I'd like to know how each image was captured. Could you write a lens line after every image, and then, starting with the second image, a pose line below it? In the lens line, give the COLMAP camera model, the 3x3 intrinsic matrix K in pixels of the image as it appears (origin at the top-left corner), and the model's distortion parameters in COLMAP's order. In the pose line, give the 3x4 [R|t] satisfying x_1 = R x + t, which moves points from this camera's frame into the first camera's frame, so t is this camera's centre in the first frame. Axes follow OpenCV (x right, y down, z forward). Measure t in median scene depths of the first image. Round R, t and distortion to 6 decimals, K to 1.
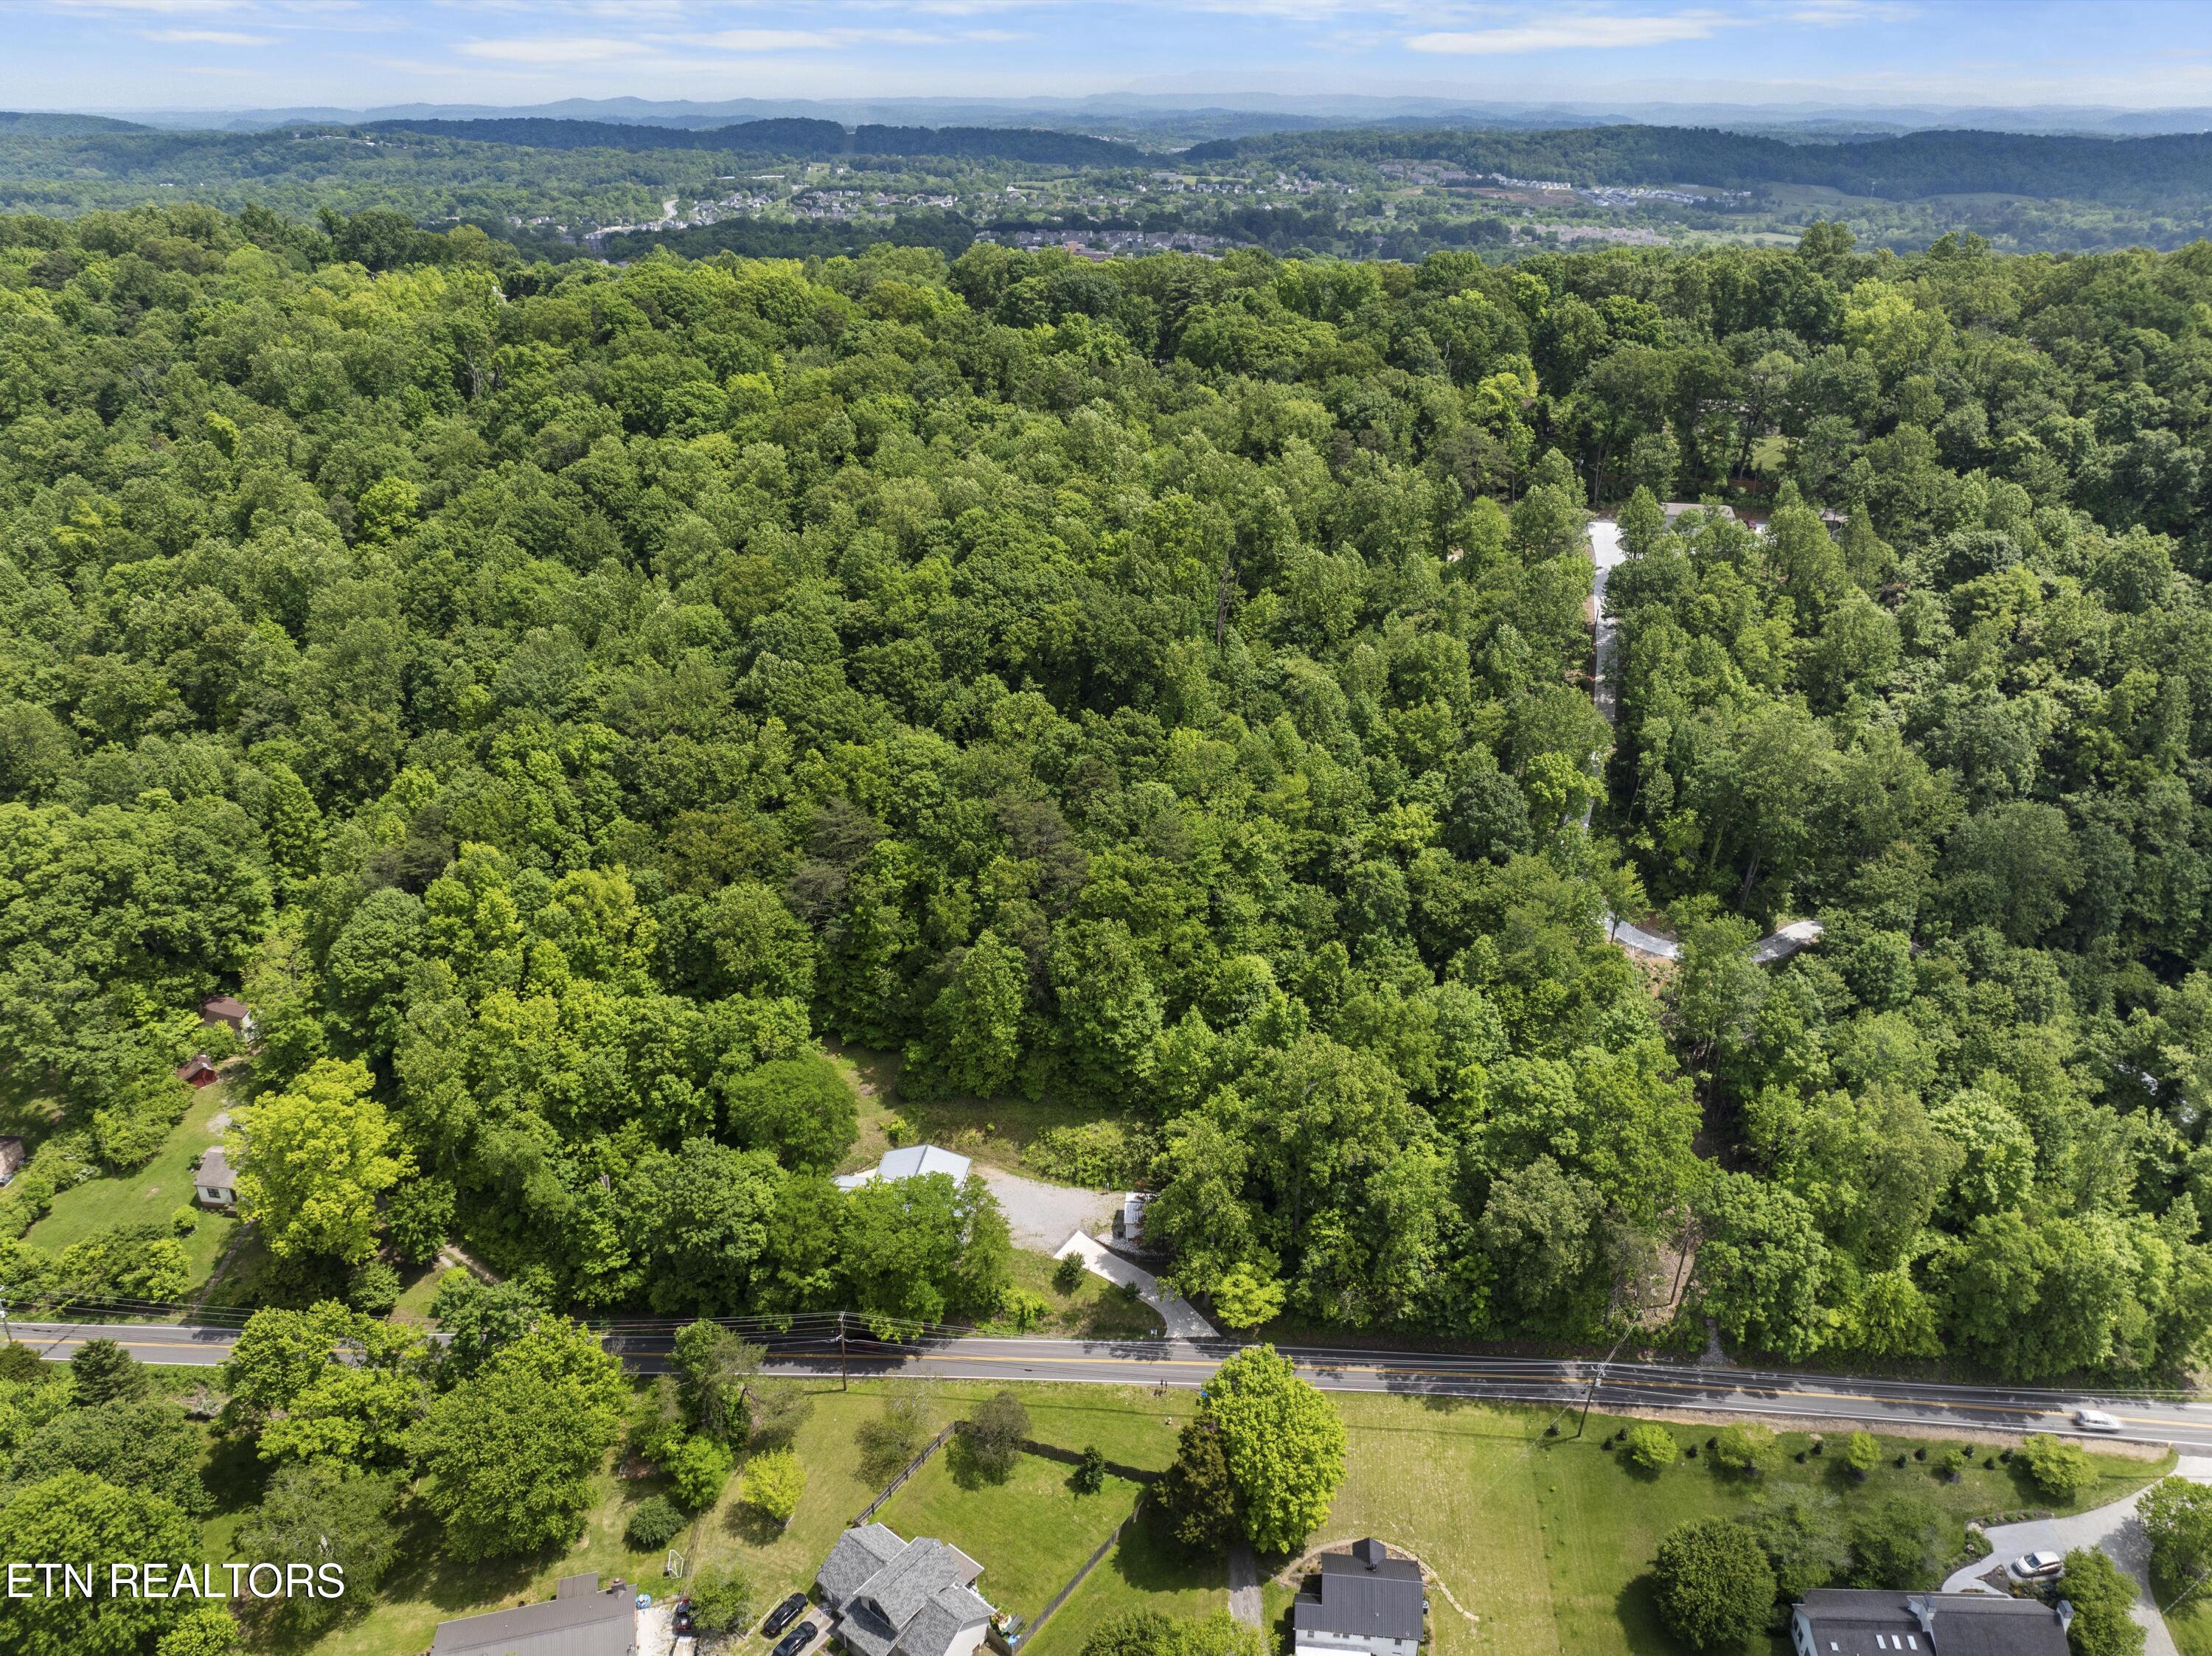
lens RADIAL K [[1560.7, 0, 1117.3], [0, 1560.7, 821.7], [0, 0, 1]] dist [-0.047571, 0.015968]
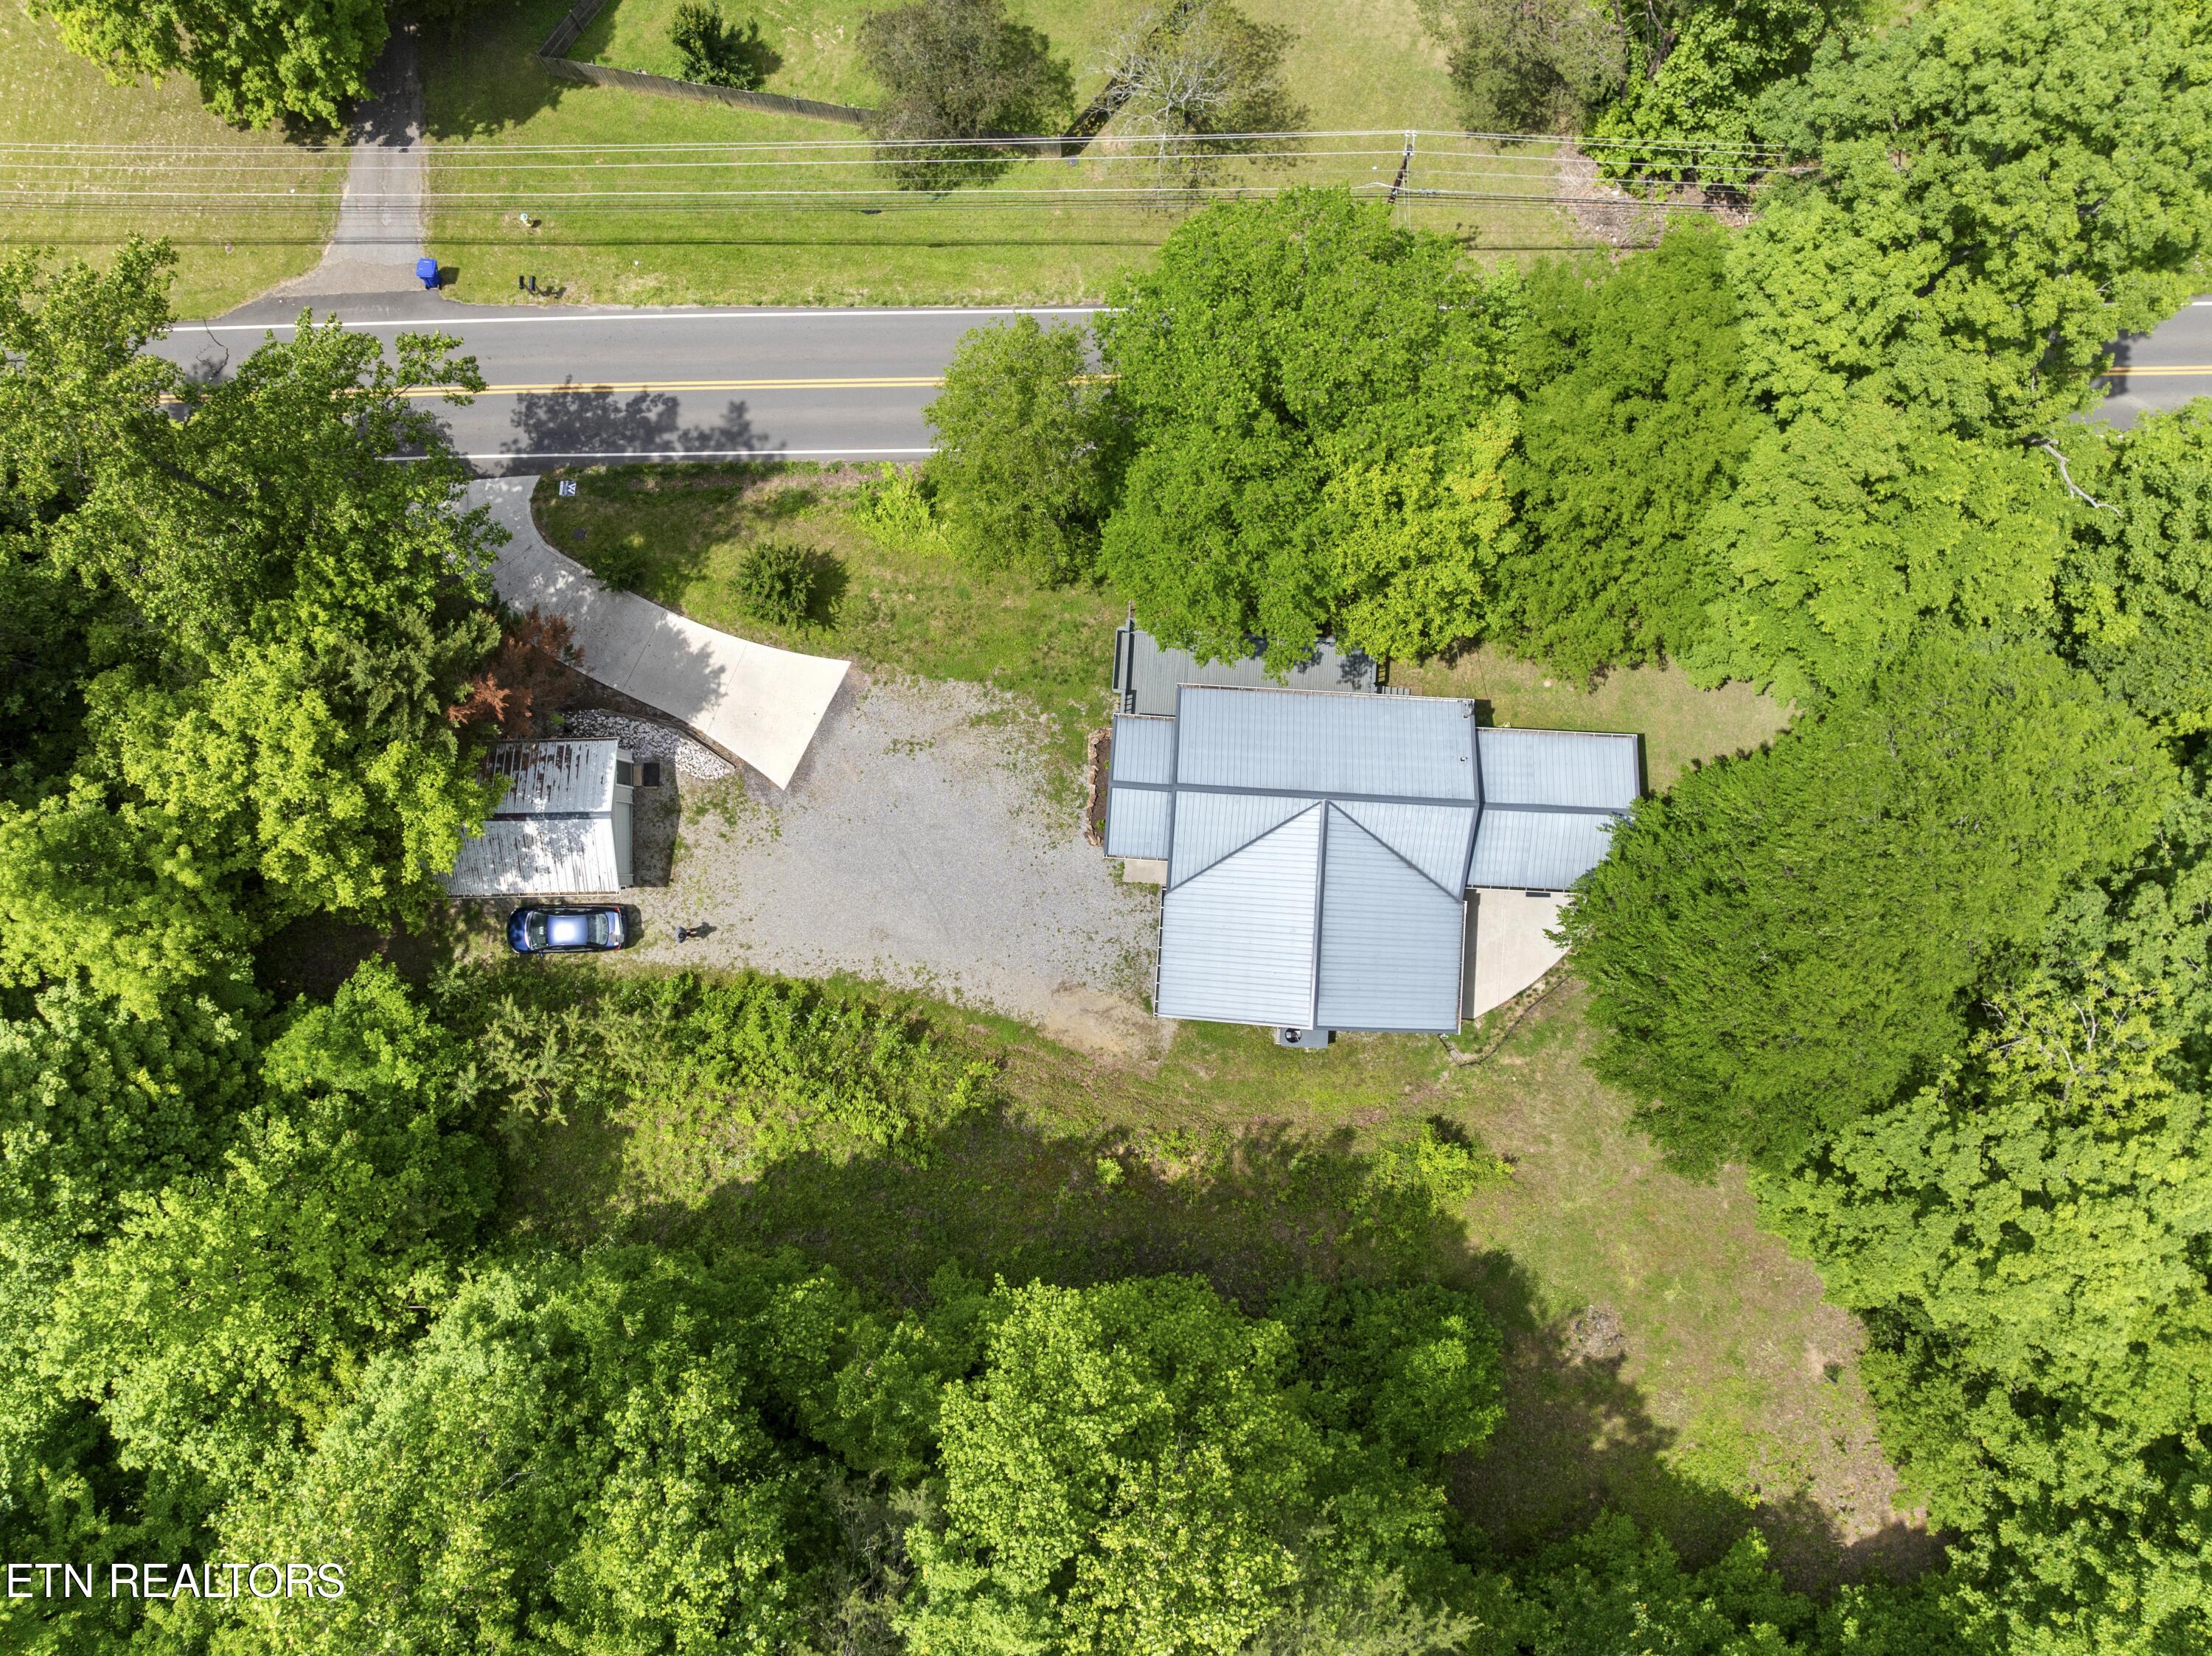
lens RADIAL K [[1560.7, 0, 1100.8], [0, 1560.7, 839.5], [0, 0, 1]] dist [-0.047571, 0.015968]
pose [[-0.996908, 0.078558, 0.001699, -0.085550], [-0.030671, -0.408937, 0.912047, -0.033811], [0.072344, 0.909175, 0.410082, 0.840460]]
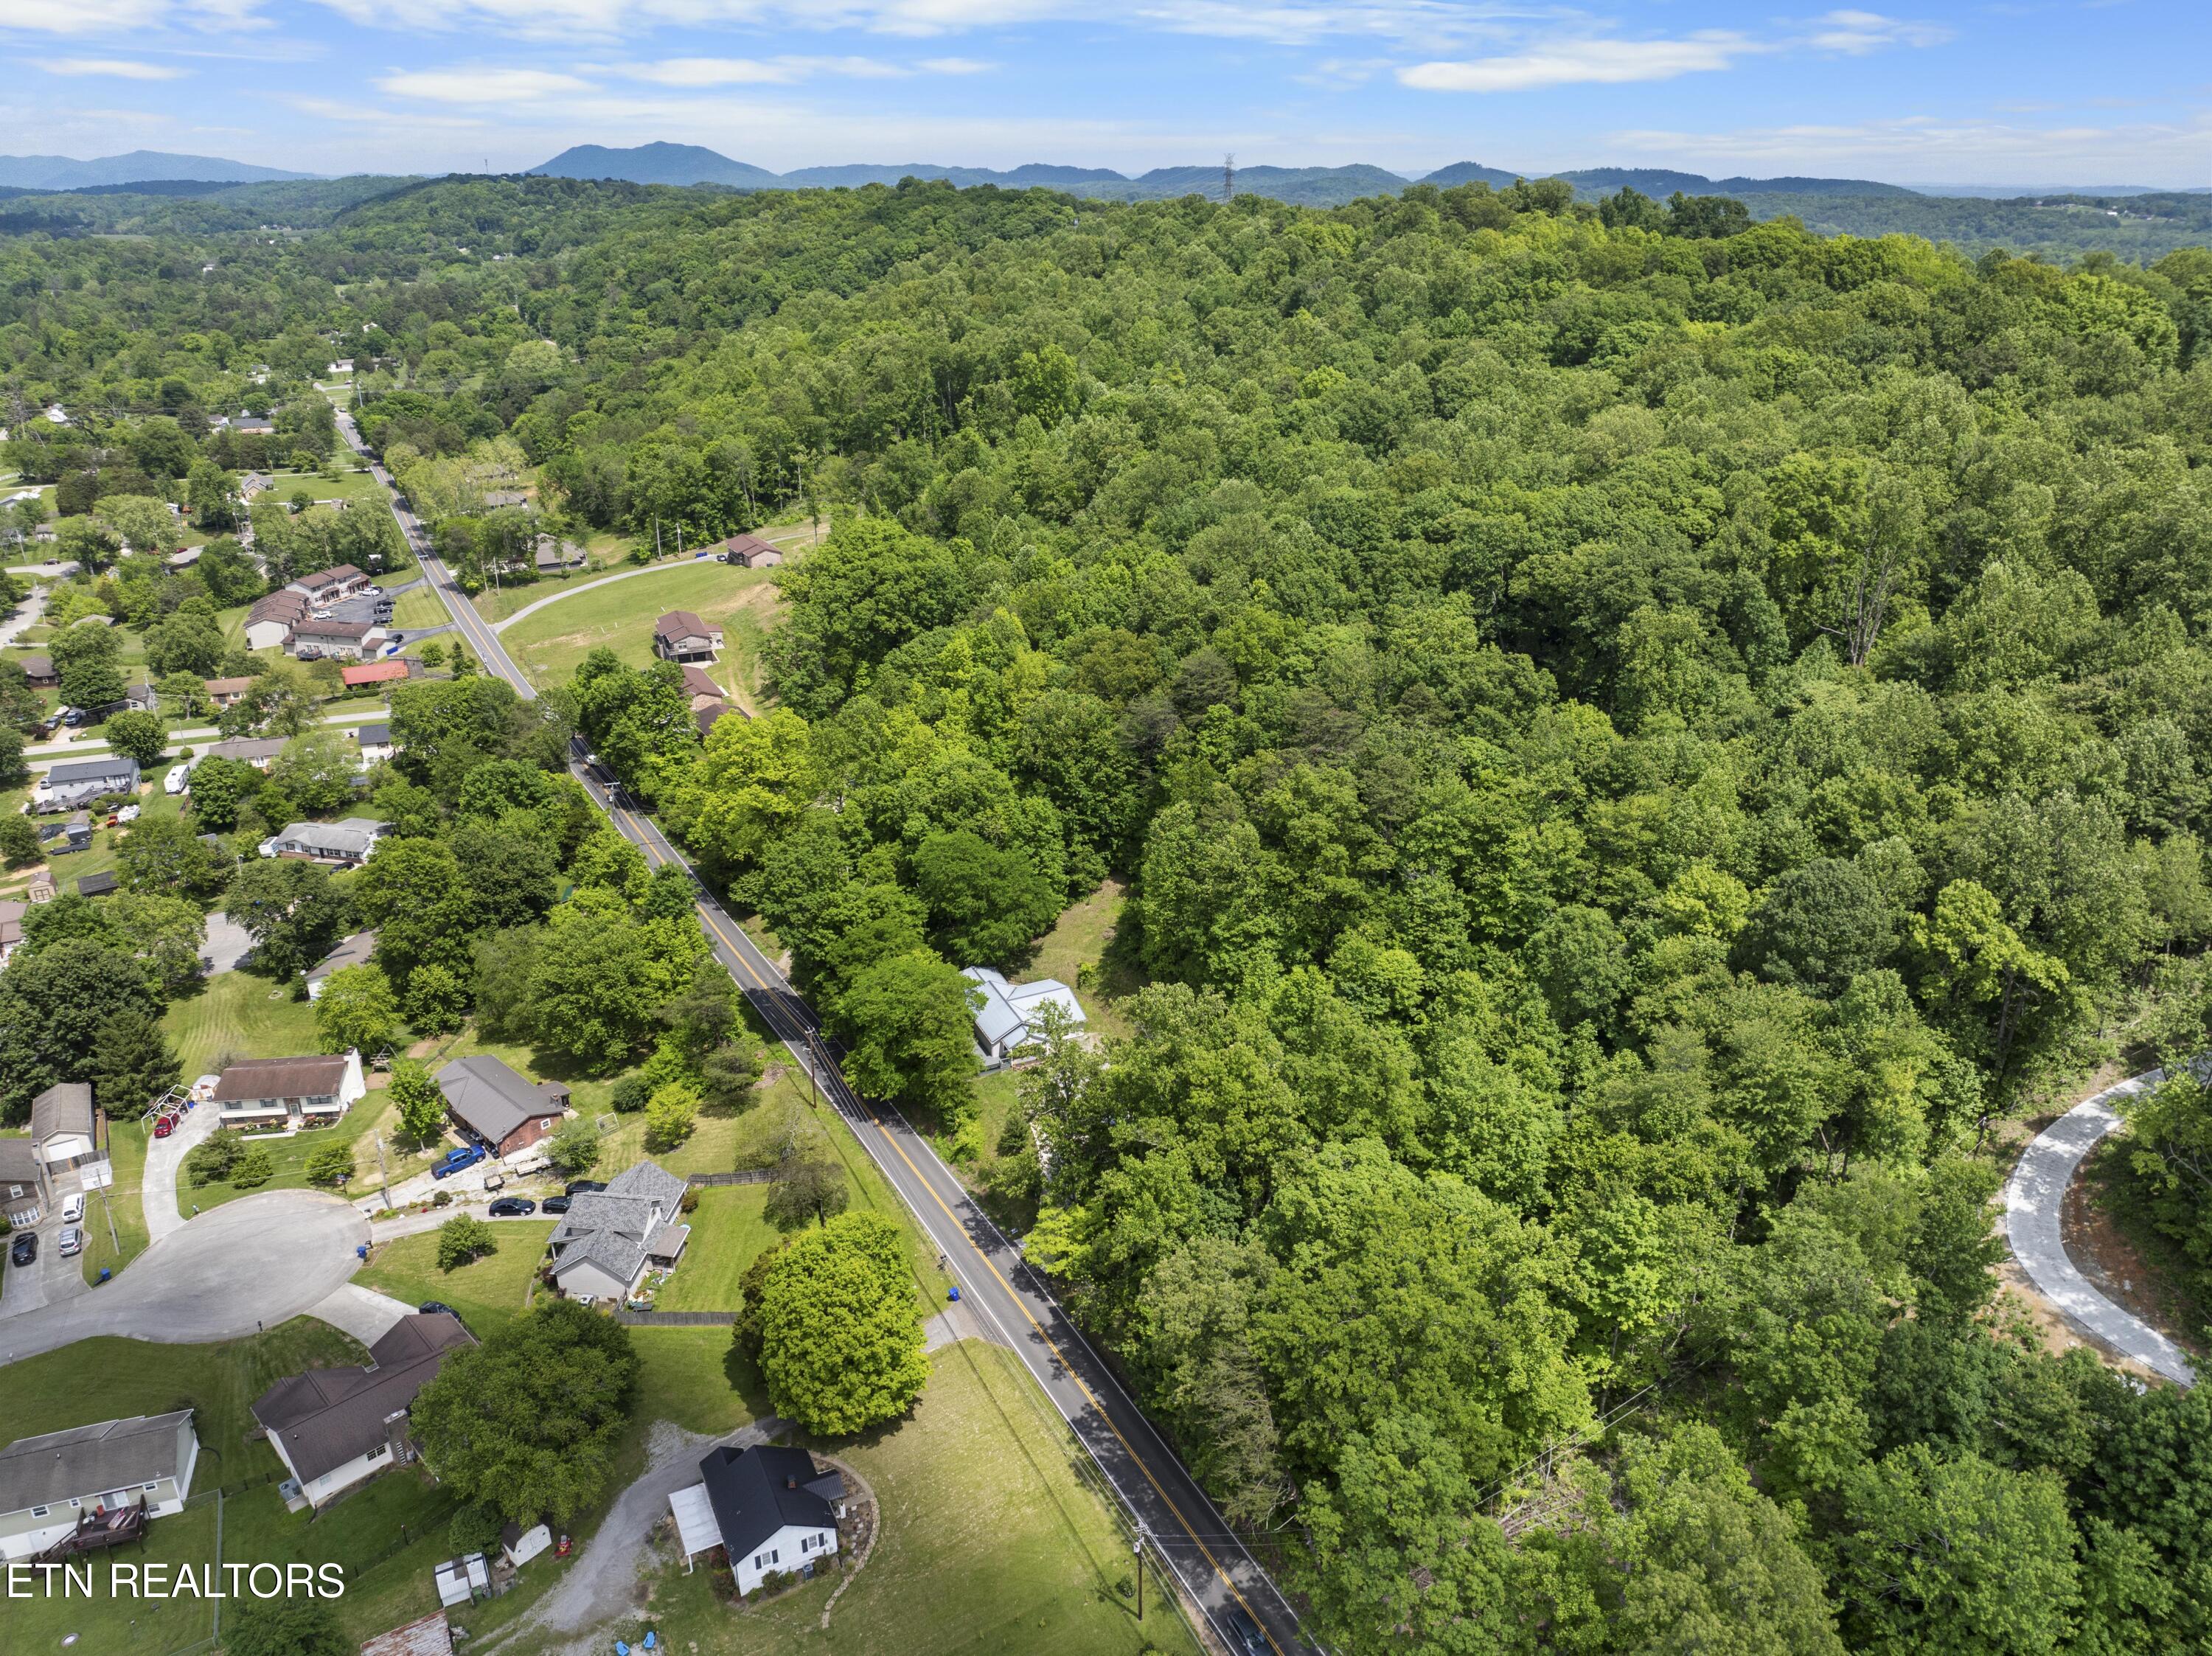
lens RADIAL K [[1560.7, 0, 1114.8], [0, 1560.7, 826.8], [0, 0, 1]] dist [-0.047571, 0.015968]
pose [[0.541760, 0.328763, -0.773571, 0.604955], [-0.360028, 0.922397, 0.139872, -0.030344], [0.759524, 0.202730, 0.618081, 0.396160]]
